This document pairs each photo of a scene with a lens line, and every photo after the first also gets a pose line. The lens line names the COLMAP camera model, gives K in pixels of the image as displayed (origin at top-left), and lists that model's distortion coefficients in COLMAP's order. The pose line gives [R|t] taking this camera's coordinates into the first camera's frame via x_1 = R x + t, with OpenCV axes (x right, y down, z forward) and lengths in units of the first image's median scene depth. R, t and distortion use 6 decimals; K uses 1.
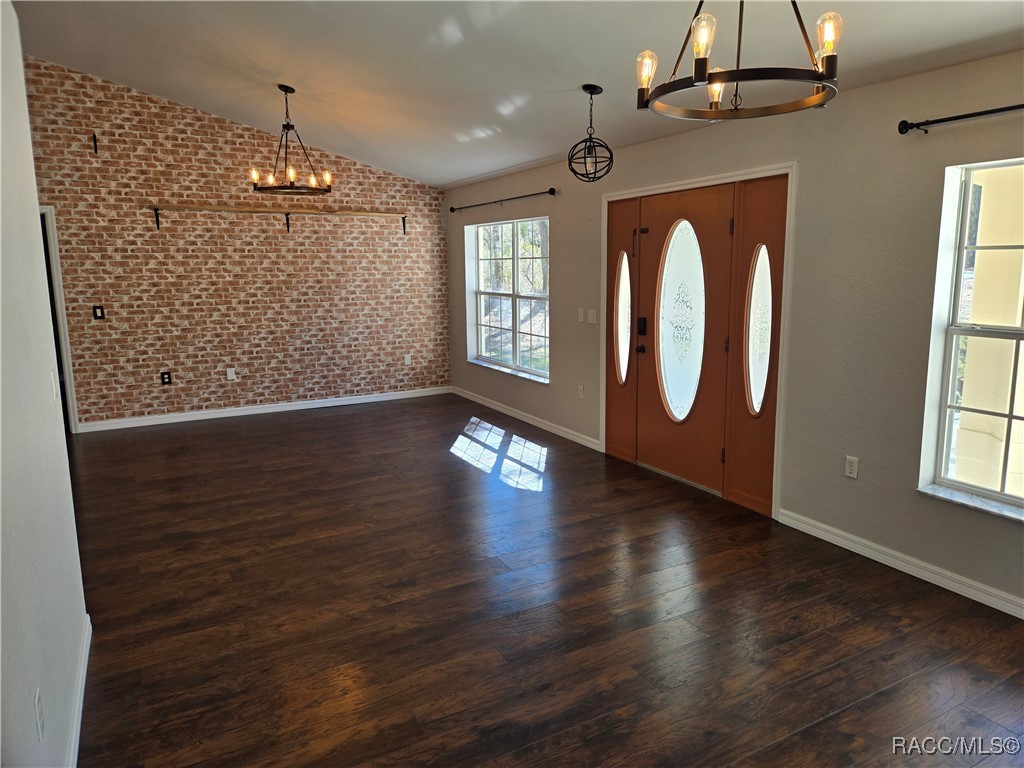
lens RADIAL K [[681.7, 0, 515.0], [0, 681.7, 384.1], [0, 0, 1]] dist [0.054803, -0.032563]
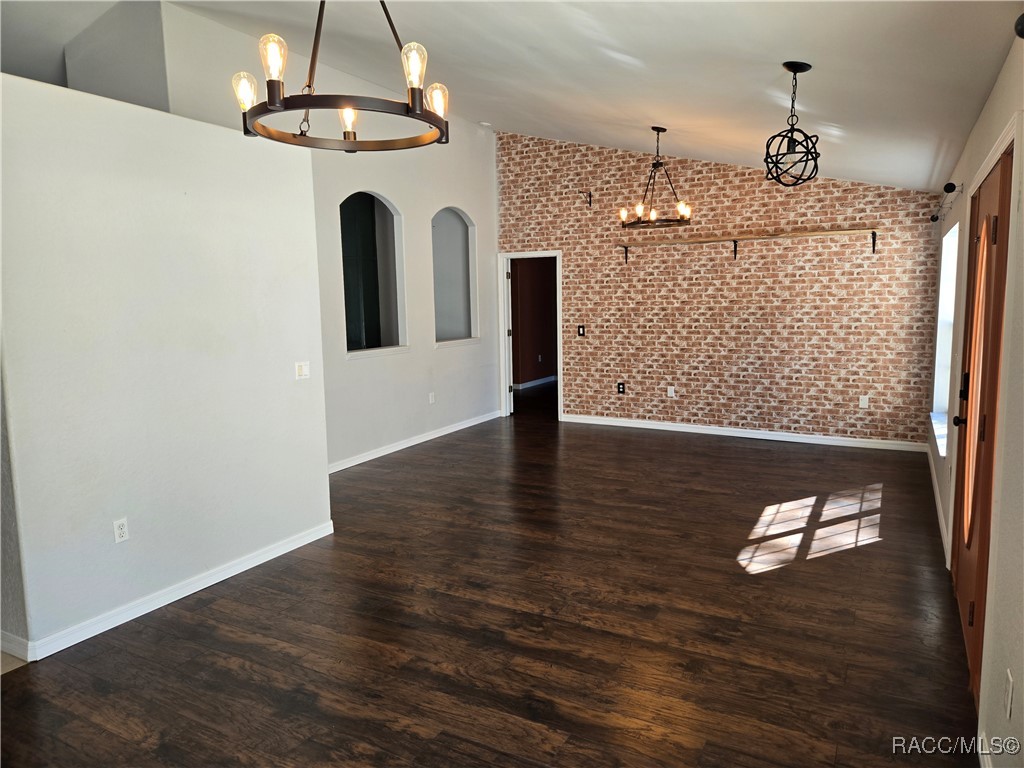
lens RADIAL K [[681.7, 0, 514.0], [0, 681.7, 383.9], [0, 0, 1]] dist [0.054803, -0.032563]
pose [[0.523306, 0.111227, -0.844855, 0.381777], [-0.137003, 0.989529, 0.045414, -0.043128], [0.841059, 0.091983, 0.533065, 0.217397]]
